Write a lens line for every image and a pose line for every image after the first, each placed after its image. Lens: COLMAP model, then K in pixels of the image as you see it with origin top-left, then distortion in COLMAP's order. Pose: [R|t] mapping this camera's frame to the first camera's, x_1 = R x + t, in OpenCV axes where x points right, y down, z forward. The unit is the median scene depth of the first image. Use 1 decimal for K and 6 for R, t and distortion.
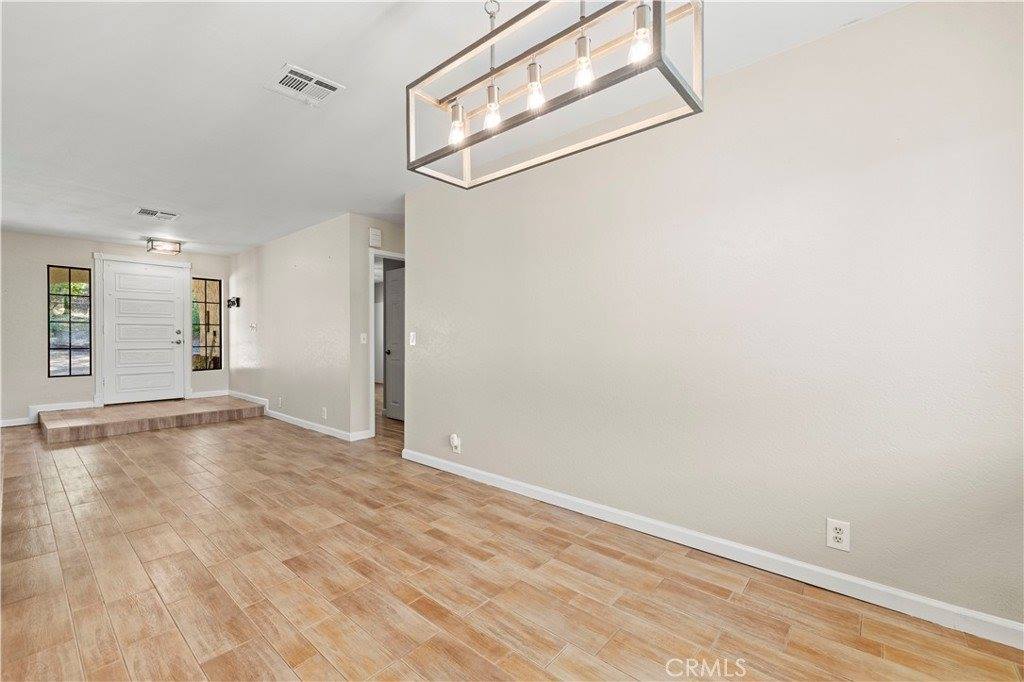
lens RADIAL K [[435.4, 0, 516.7], [0, 435.4, 339.4], [0, 0, 1]] dist [0.007448, -0.000860]
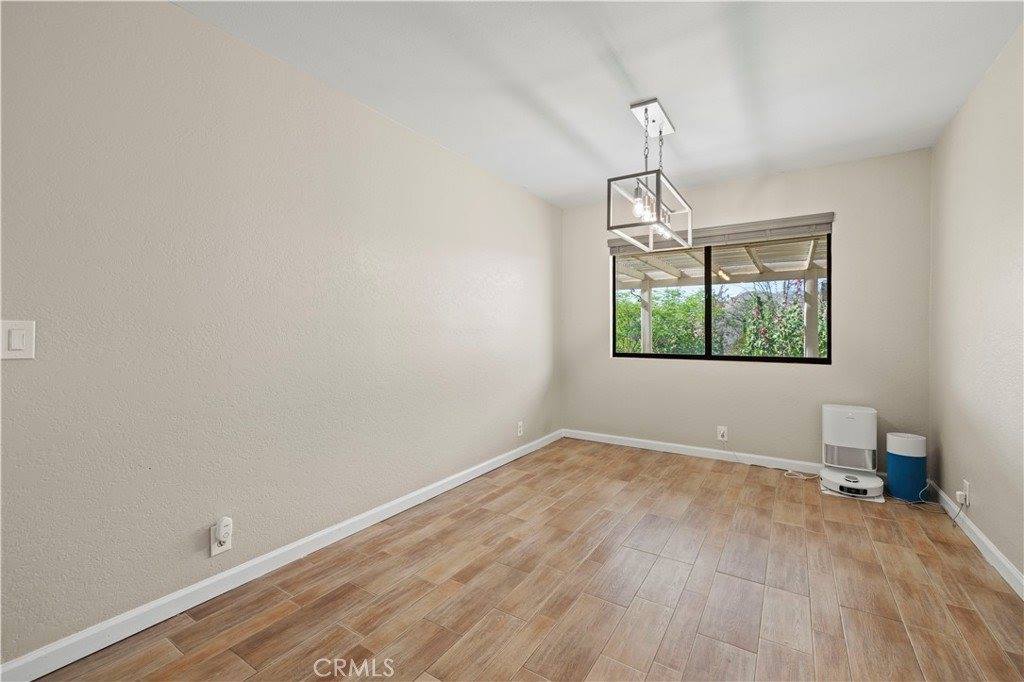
lens RADIAL K [[435.4, 0, 511.6], [0, 435.4, 336.6], [0, 0, 1]] dist [0.007448, -0.000860]
pose [[-0.139243, -0.006286, 0.990238, -1.048350], [0.003378, 0.999971, 0.006823, -0.000194], [-0.990252, 0.004295, -0.139218, 1.084261]]
